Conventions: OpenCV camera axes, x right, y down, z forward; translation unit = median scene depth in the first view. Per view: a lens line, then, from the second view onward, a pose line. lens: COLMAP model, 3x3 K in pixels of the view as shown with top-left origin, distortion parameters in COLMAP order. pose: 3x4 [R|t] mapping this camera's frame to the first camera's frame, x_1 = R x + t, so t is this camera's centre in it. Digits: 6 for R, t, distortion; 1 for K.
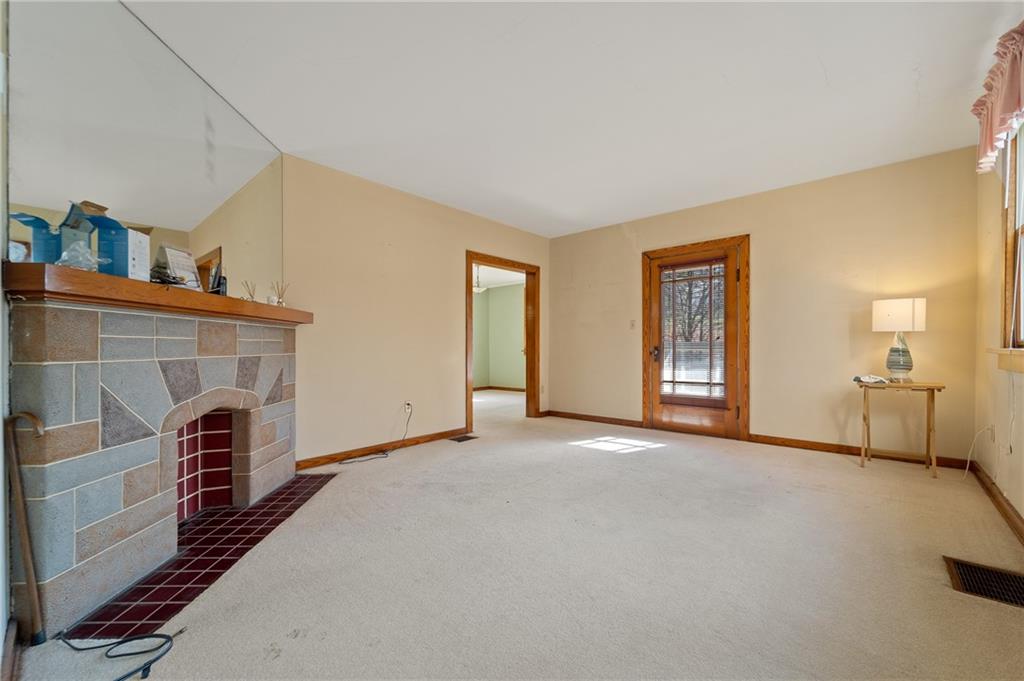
lens RADIAL K [[424.4, 0, 511.4], [0, 424.4, 347.2], [0, 0, 1]] dist [0.003646, 0.000460]
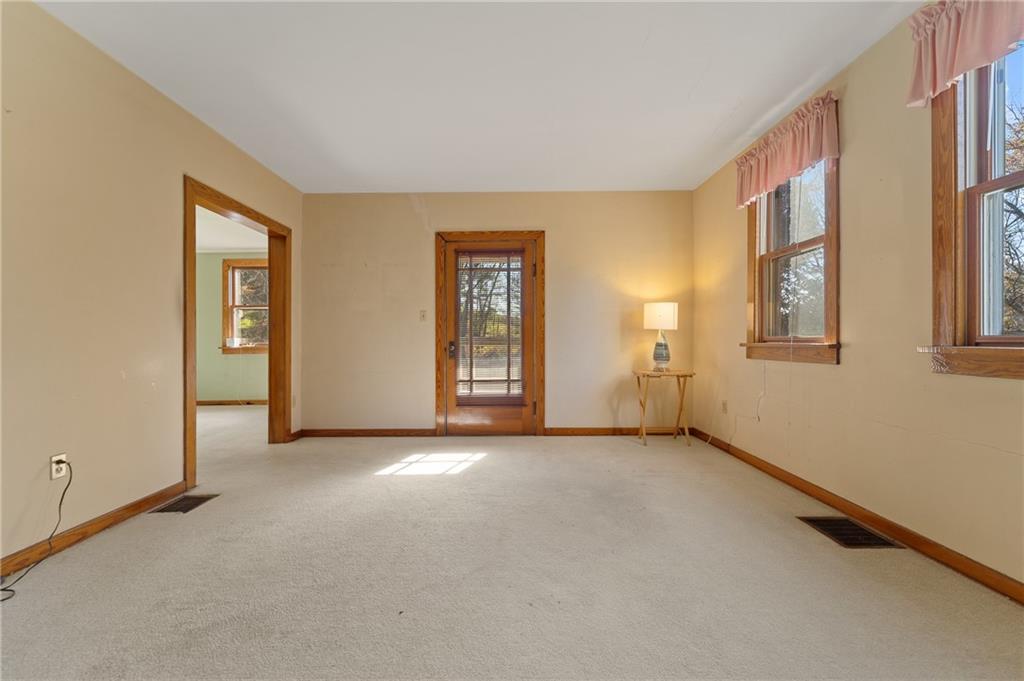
lens RADIAL K [[424.4, 0, 510.1], [0, 424.4, 346.2], [0, 0, 1]] dist [0.003646, 0.000460]
pose [[0.753238, -0.005861, 0.657722, -0.160951], [0.001488, 0.999973, 0.007207, 0.001410], [-0.657747, -0.004450, 0.753226, 0.281727]]
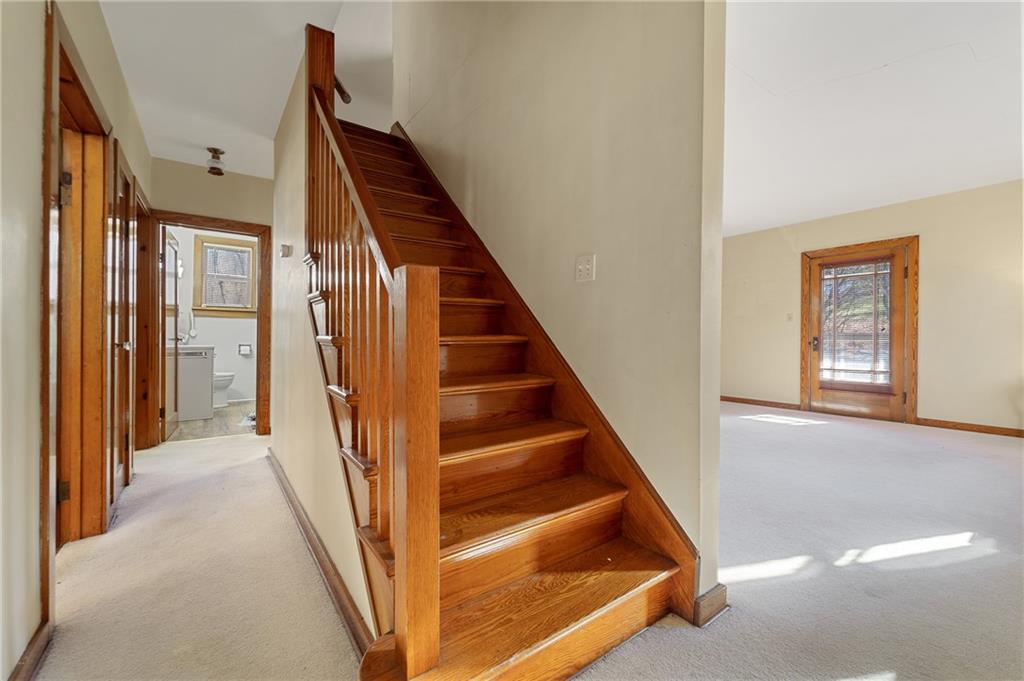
lens RADIAL K [[424.4, 0, 511.0], [0, 424.4, 339.7], [0, 0, 1]] dist [0.003646, 0.000460]
pose [[0.978905, 0.005236, -0.204249, -0.231617], [-0.003842, 0.999967, 0.007222, -0.000875], [0.204280, -0.006285, 0.978892, -0.276046]]
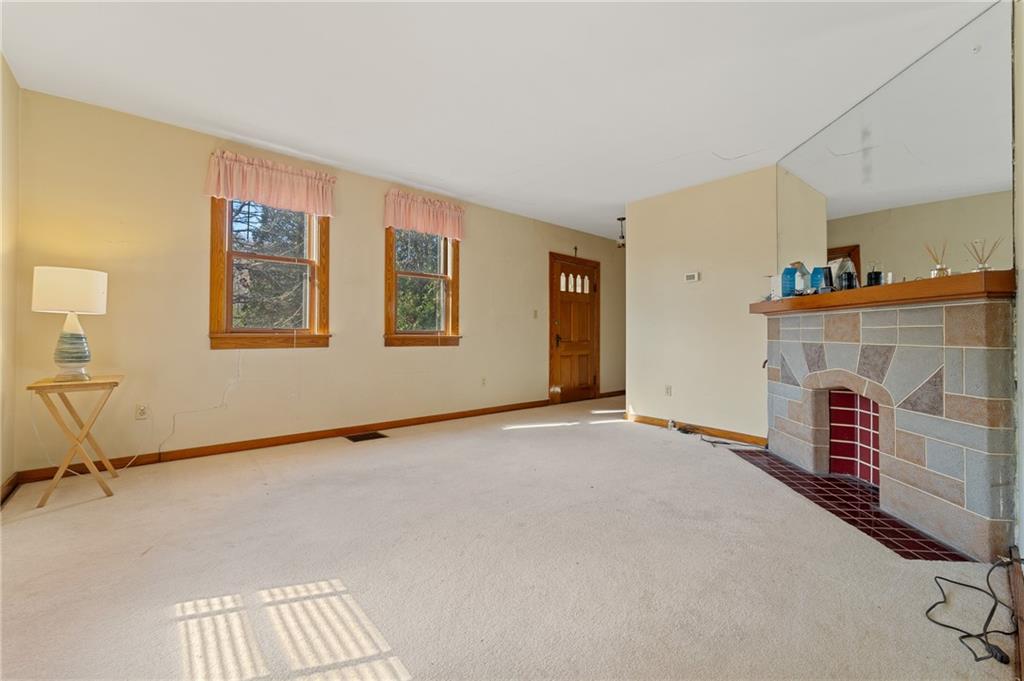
lens RADIAL K [[424.4, 0, 512.3], [0, 424.4, 332.0], [0, 0, 1]] dist [0.003646, 0.000460]
pose [[-0.991634, -0.002090, 0.129067, 0.031546], [-0.001432, 0.999986, 0.005189, -0.006604], [-0.129076, 0.004960, -0.991622, 1.249095]]
